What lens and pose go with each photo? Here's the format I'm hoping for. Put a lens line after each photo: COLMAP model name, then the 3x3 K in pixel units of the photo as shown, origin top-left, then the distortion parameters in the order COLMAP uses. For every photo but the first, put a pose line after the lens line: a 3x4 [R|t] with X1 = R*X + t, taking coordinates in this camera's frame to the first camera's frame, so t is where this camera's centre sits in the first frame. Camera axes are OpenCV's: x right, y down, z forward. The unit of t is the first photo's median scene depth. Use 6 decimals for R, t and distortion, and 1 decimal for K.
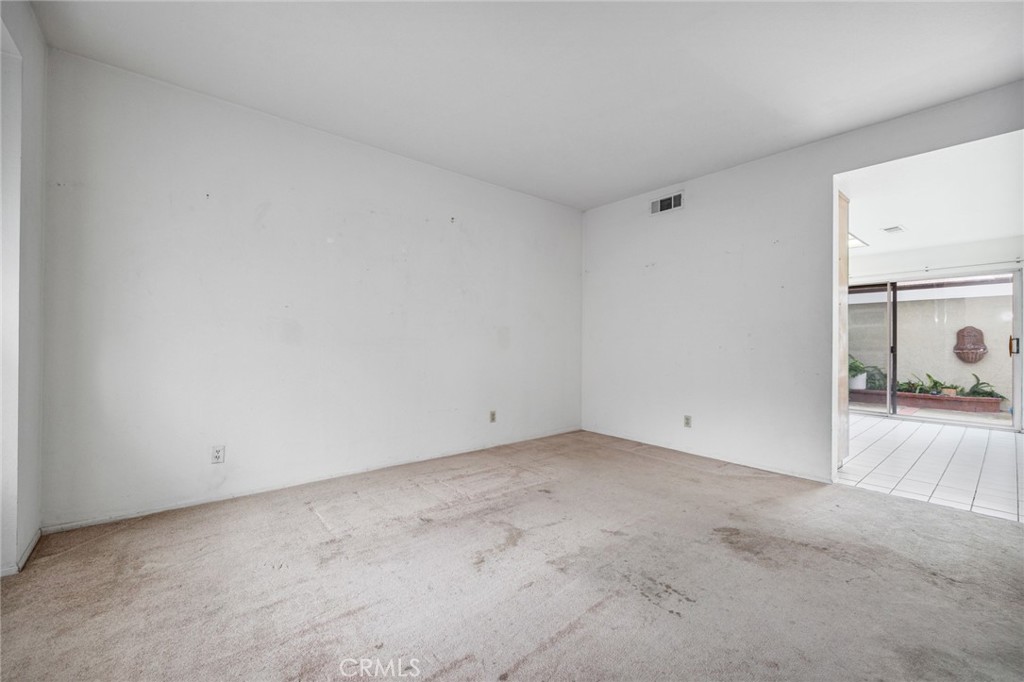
lens RADIAL K [[417.4, 0, 508.1], [0, 417.4, 333.5], [0, 0, 1]] dist [-0.001162, -0.000685]
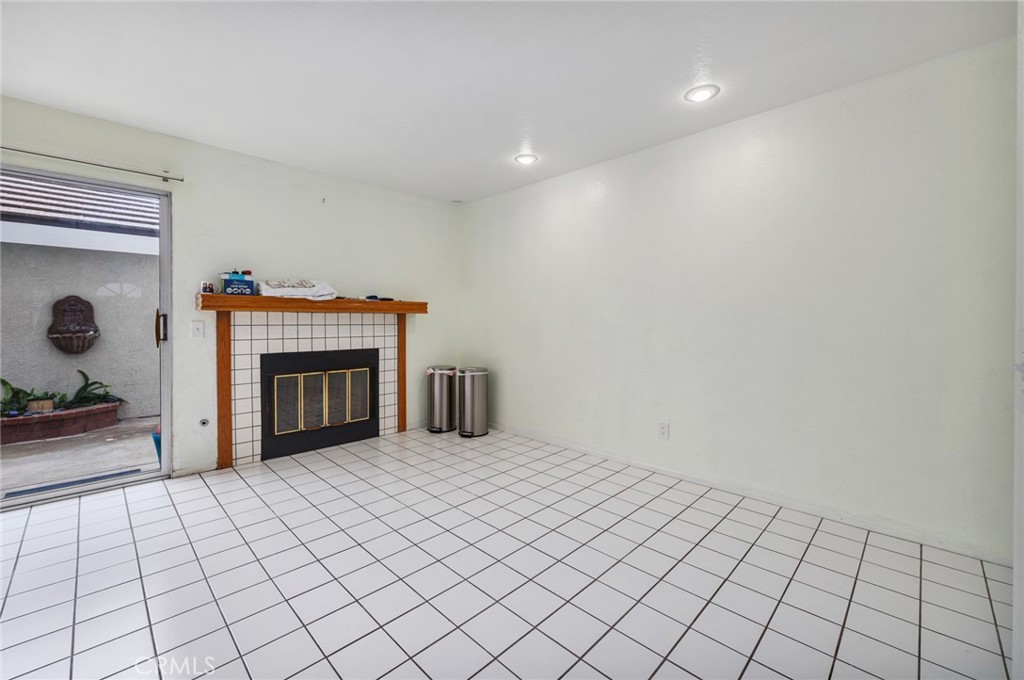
lens RADIAL K [[417.4, 0, 508.1], [0, 417.4, 332.5], [0, 0, 1]] dist [-0.001162, -0.000685]
pose [[-0.088597, -0.031434, 0.995571, 0.428585], [-0.019441, 0.999366, 0.029824, 0.007073], [-0.995878, -0.016713, -0.089152, 0.406776]]
